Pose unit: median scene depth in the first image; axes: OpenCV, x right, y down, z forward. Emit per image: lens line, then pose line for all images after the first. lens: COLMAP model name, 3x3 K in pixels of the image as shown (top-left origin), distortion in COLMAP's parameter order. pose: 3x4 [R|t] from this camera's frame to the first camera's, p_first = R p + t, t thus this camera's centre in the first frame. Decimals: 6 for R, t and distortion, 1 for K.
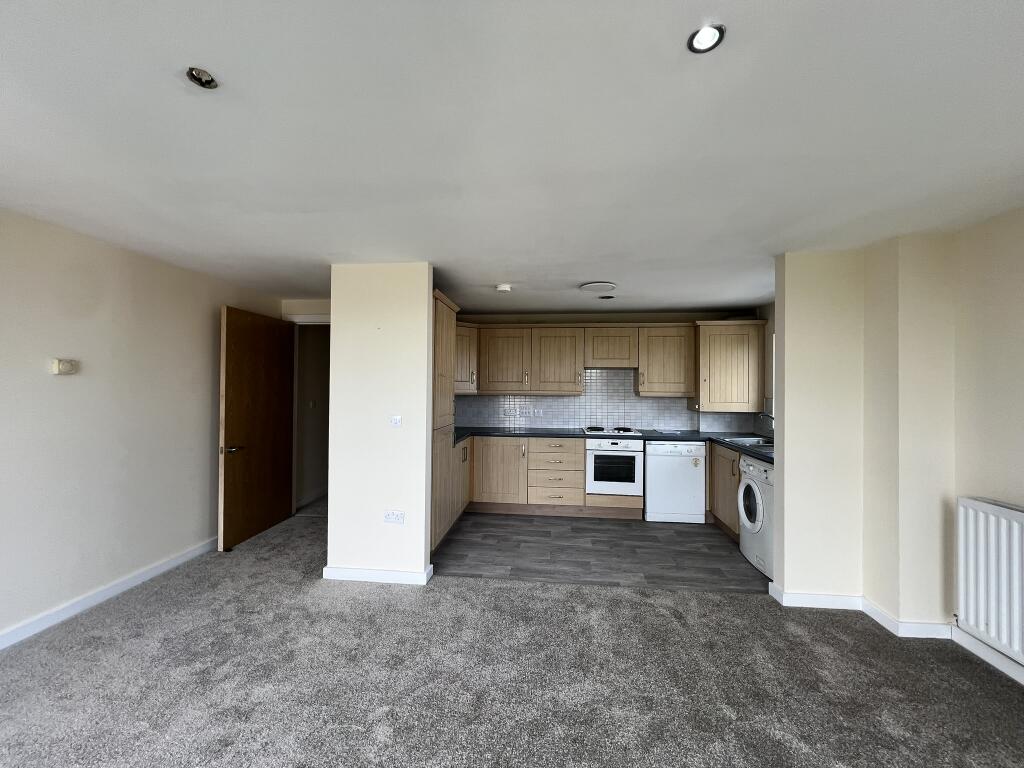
lens RADIAL K [[411.5, 0, 511.5], [0, 411.5, 382.1], [0, 0, 1]] dist [-0.003458, 0.000586]
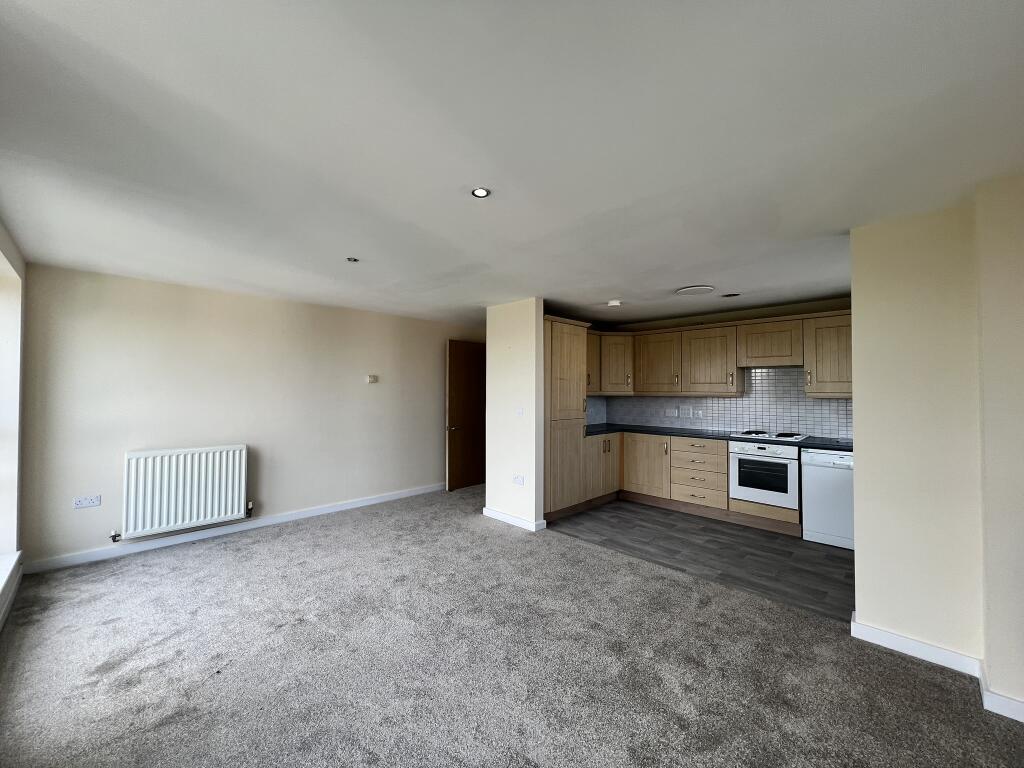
lens RADIAL K [[411.5, 0, 510.0], [0, 411.5, 383.2], [0, 0, 1]] dist [-0.003458, 0.000586]
pose [[0.773658, -0.016187, -0.633397, 0.518455], [0.010331, 0.999863, -0.012934, 0.011321], [0.633519, 0.003463, 0.773719, -0.101347]]
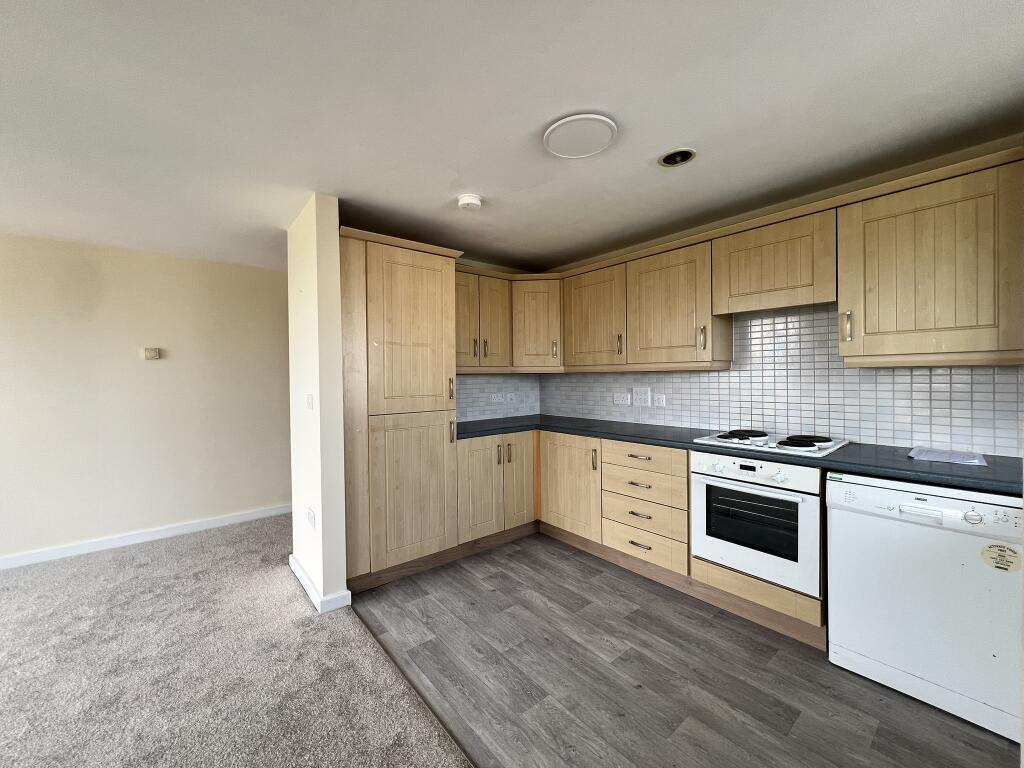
lens RADIAL K [[411.5, 0, 511.0], [0, 411.5, 383.8], [0, 0, 1]] dist [-0.003458, 0.000586]
pose [[0.711655, -0.003448, -0.702521, 0.503253], [0.026930, 0.999387, 0.022376, 0.045154], [0.702013, -0.034843, 0.711311, 0.614232]]
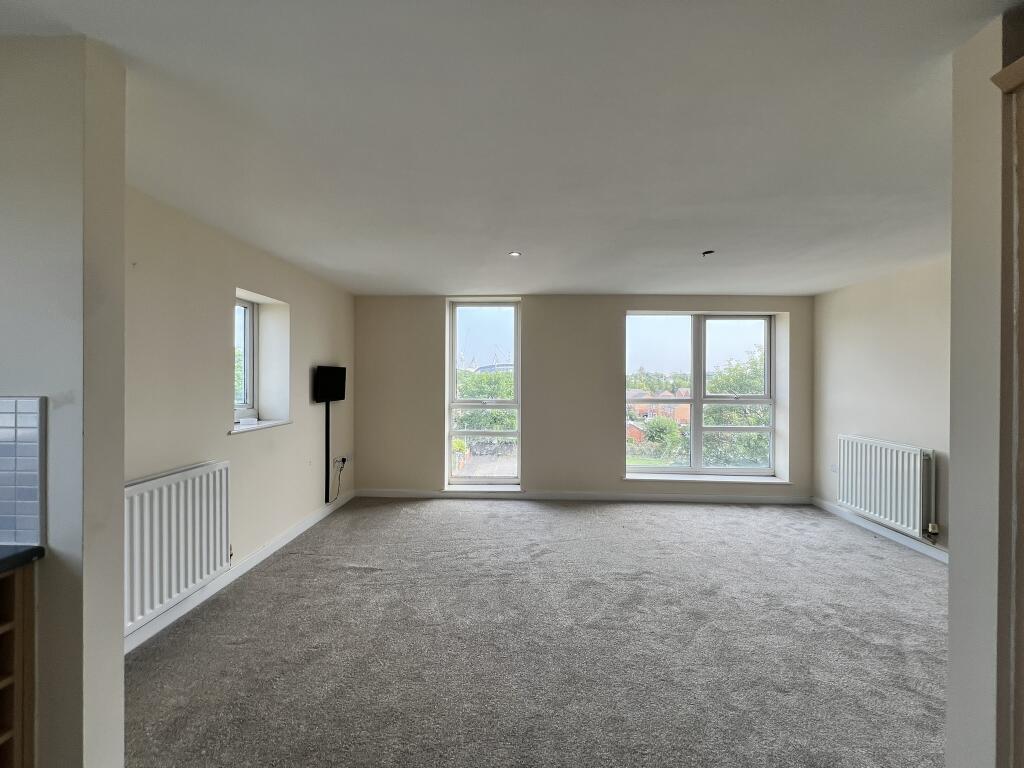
lens RADIAL K [[411.5, 0, 514.2], [0, 411.5, 380.4], [0, 0, 1]] dist [-0.003458, 0.000586]
pose [[-0.997499, -0.014443, -0.069190, 0.209173], [-0.013757, 0.999852, -0.010375, 0.025444], [0.069329, -0.009398, -0.997550, 1.183660]]
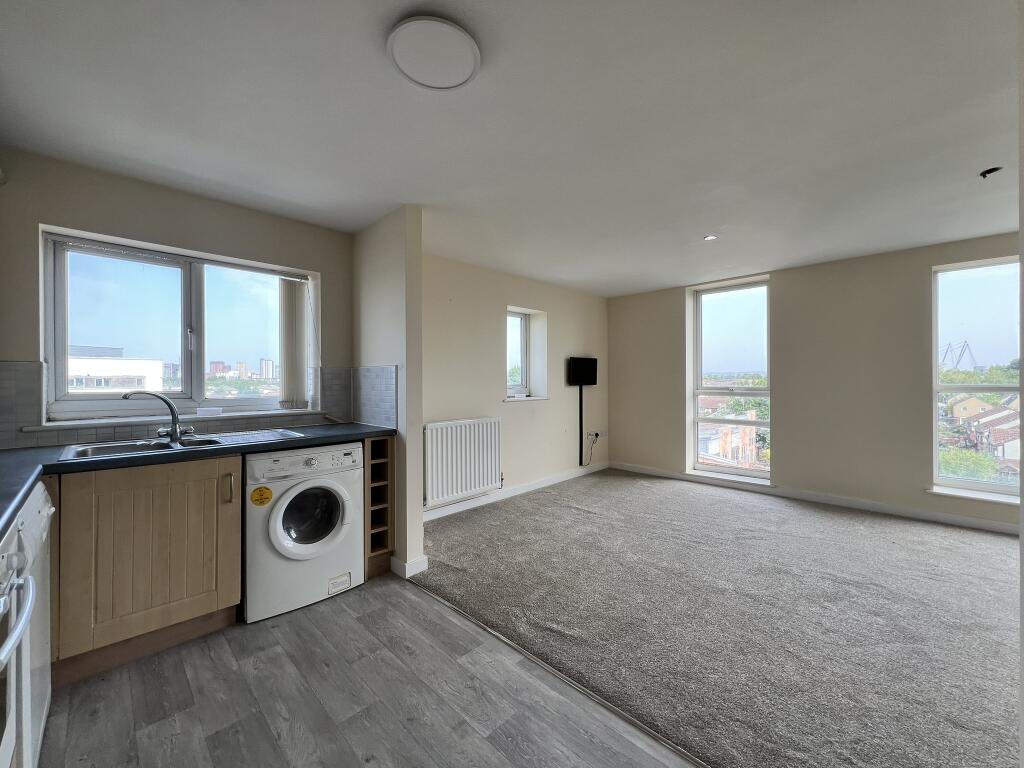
lens RADIAL K [[411.5, 0, 512.1], [0, 411.5, 378.3], [0, 0, 1]] dist [-0.003458, 0.000586]
pose [[-0.782243, -0.003642, 0.622963, -0.088891], [-0.009894, 0.999929, -0.006578, 0.069606], [-0.622895, -0.011309, -0.782224, 1.294595]]
